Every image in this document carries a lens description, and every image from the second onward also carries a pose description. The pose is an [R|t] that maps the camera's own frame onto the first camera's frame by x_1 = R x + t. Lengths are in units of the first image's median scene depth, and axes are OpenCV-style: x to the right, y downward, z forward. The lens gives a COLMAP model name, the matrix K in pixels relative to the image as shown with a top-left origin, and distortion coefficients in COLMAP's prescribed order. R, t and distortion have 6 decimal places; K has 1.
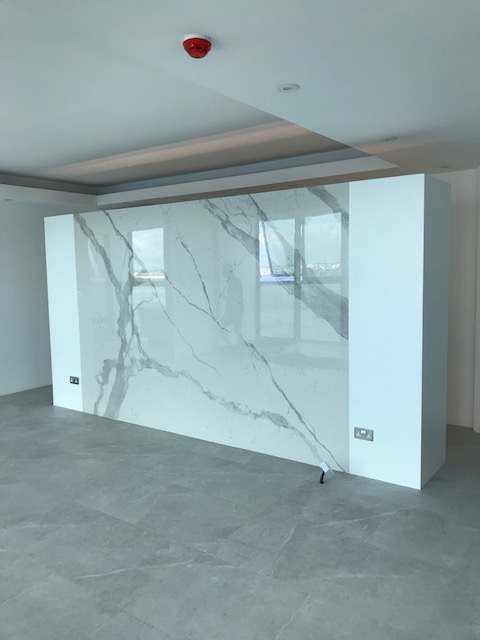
lens RADIAL K [[525.4, 0, 240.7], [0, 525.4, 319.4], [0, 0, 1]] dist [-0.009729, 0.016538]
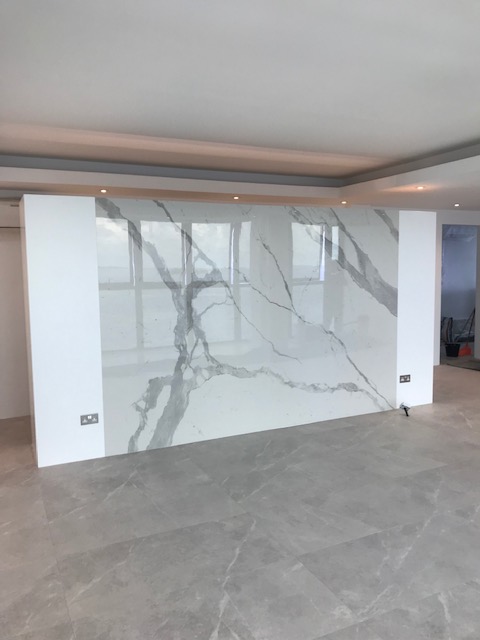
lens RADIAL K [[525.4, 0, 240.5], [0, 525.4, 320.9], [0, 0, 1]] dist [-0.009729, 0.016538]
pose [[0.485916, -0.075913, 0.870702, -0.992241], [0.095433, 0.994873, 0.033481, -0.032016], [-0.868780, 0.066825, 0.490670, 0.509357]]
